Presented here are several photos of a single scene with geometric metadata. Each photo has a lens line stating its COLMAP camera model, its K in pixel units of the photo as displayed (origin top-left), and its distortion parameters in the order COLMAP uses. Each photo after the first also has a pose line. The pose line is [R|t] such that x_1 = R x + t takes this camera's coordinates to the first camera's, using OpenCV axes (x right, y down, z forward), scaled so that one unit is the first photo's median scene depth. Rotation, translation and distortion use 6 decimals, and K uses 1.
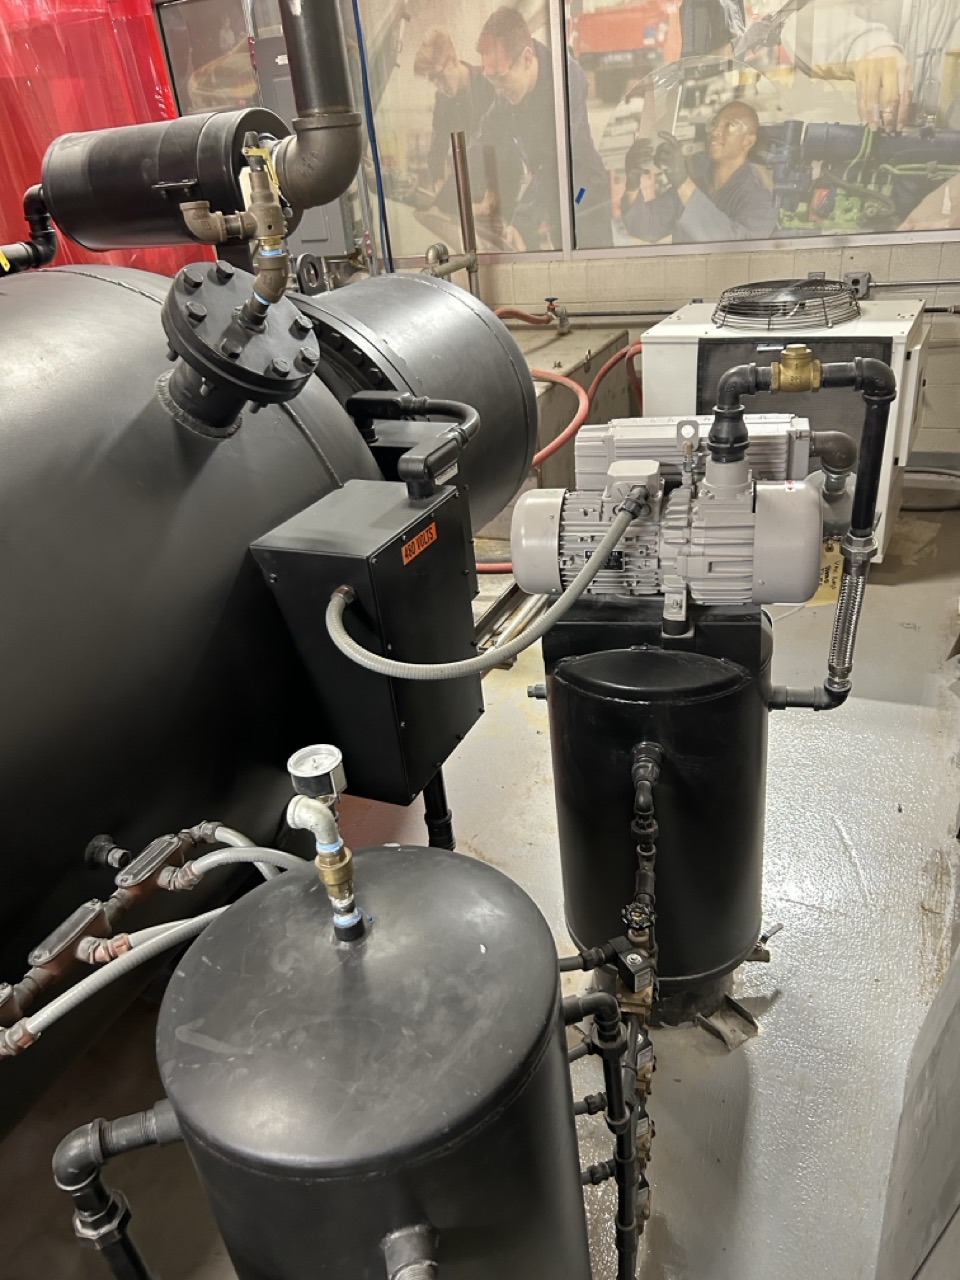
lens RADIAL K [[964.7, 0, 481.6], [0, 964.7, 641.2], [0, 0, 1]] dist [0.011811, -0.002756]
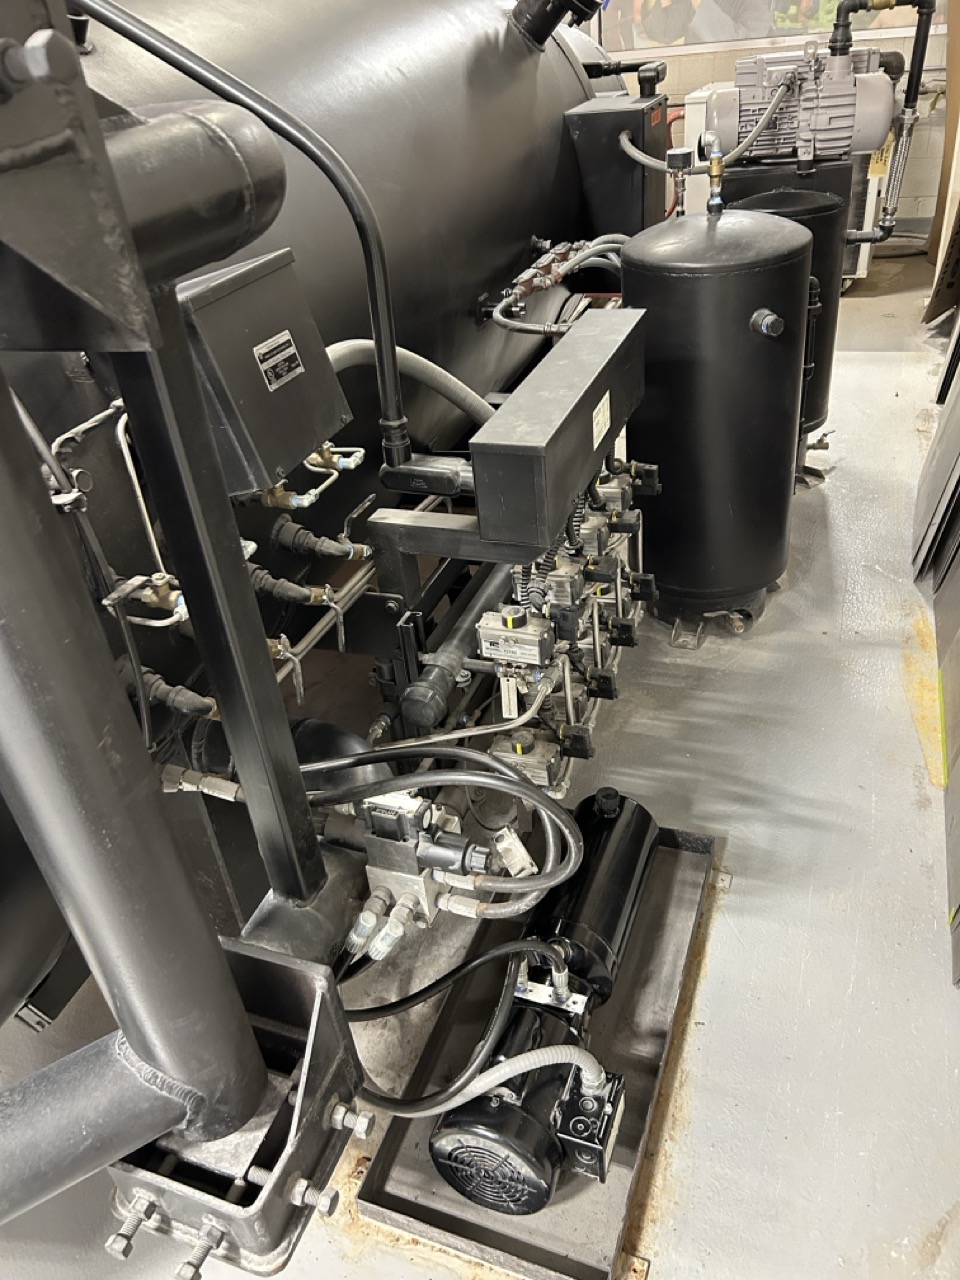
lens RADIAL K [[964.7, 0, 478.7], [0, 964.7, 640.9], [0, 0, 1]] dist [0.011811, -0.002756]
pose [[0.996695, -0.039867, 0.070775, -0.219287], [0.033545, 0.995523, 0.088364, 0.268804], [-0.073981, -0.085698, 0.993571, -0.306358]]
